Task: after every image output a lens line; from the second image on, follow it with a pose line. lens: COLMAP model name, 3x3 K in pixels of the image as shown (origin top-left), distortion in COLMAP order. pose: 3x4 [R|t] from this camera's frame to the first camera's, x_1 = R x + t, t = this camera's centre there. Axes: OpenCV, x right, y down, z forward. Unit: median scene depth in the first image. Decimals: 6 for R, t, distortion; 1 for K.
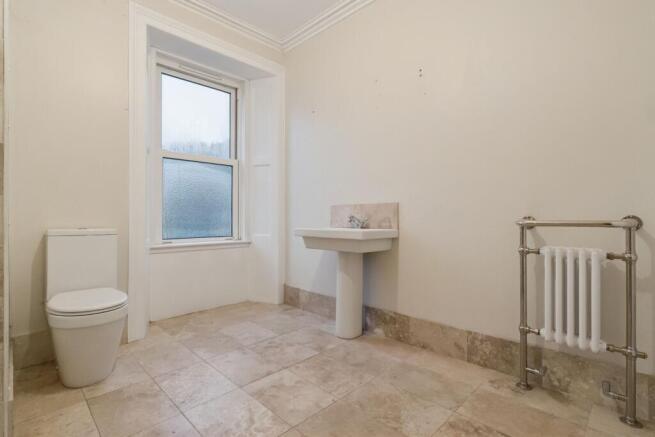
lens RADIAL K [[313.4, 0, 325.0], [0, 313.4, 217.2], [0, 0, 1]] dist [0.001344, 0.000518]
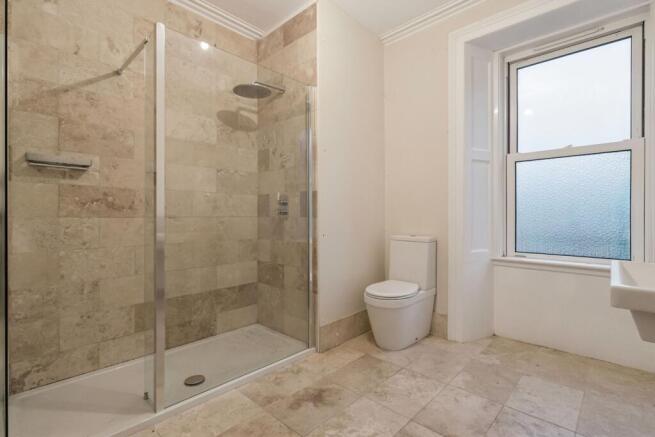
lens RADIAL K [[313.4, 0, 325.0], [0, 313.4, 217.2], [0, 0, 1]] dist [0.001344, 0.000518]
pose [[0.025670, 0.009518, -0.999625, 0.436741], [-0.000244, 0.999955, 0.009514, -0.044662], [0.999670, 0.000000, 0.025671, 0.485899]]
